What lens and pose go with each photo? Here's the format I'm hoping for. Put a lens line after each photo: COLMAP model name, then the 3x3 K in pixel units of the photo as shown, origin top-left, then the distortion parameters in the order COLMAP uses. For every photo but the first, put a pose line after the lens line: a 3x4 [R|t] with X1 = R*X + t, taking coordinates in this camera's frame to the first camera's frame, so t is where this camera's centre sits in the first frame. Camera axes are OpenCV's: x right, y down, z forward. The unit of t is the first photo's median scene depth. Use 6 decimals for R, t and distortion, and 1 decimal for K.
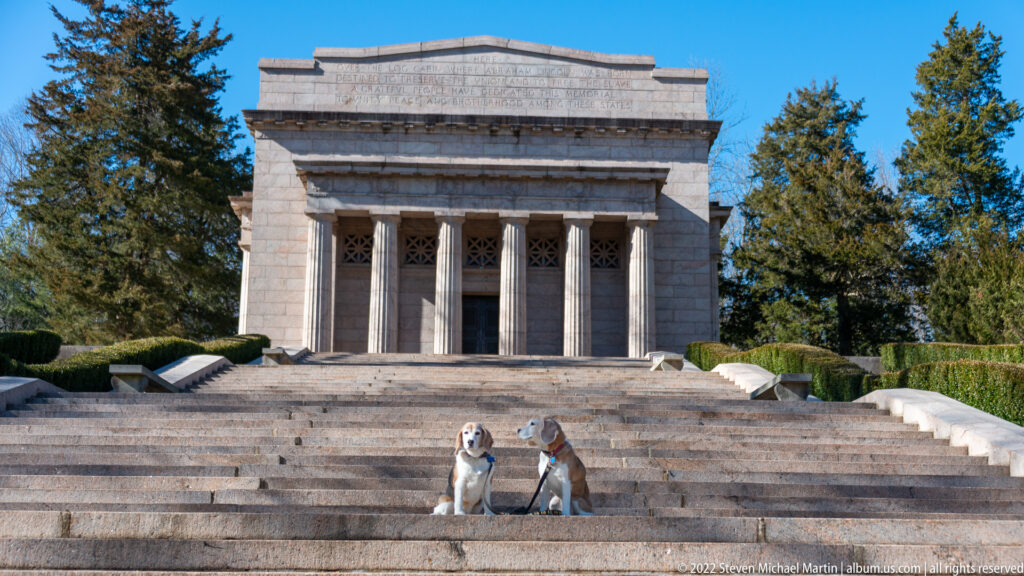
lens RADIAL K [[1352.2, 0, 567.9], [0, 1352.2, 366.4], [0, 0, 1]] dist [-0.000460, -0.024740]
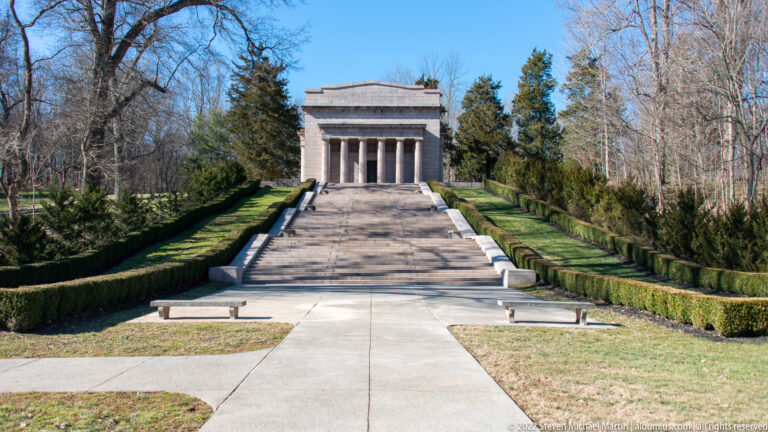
lens RADIAL K [[603.3, 0, 372.9], [0, 603.3, 269.6], [0, 0, 1]] dist [0.012206, -0.004697]
pose [[0.998413, 0.001670, -0.056295, 0.024144], [0.009555, 0.980049, 0.198527, -0.084700], [0.055503, -0.198749, 0.978477, -0.533485]]
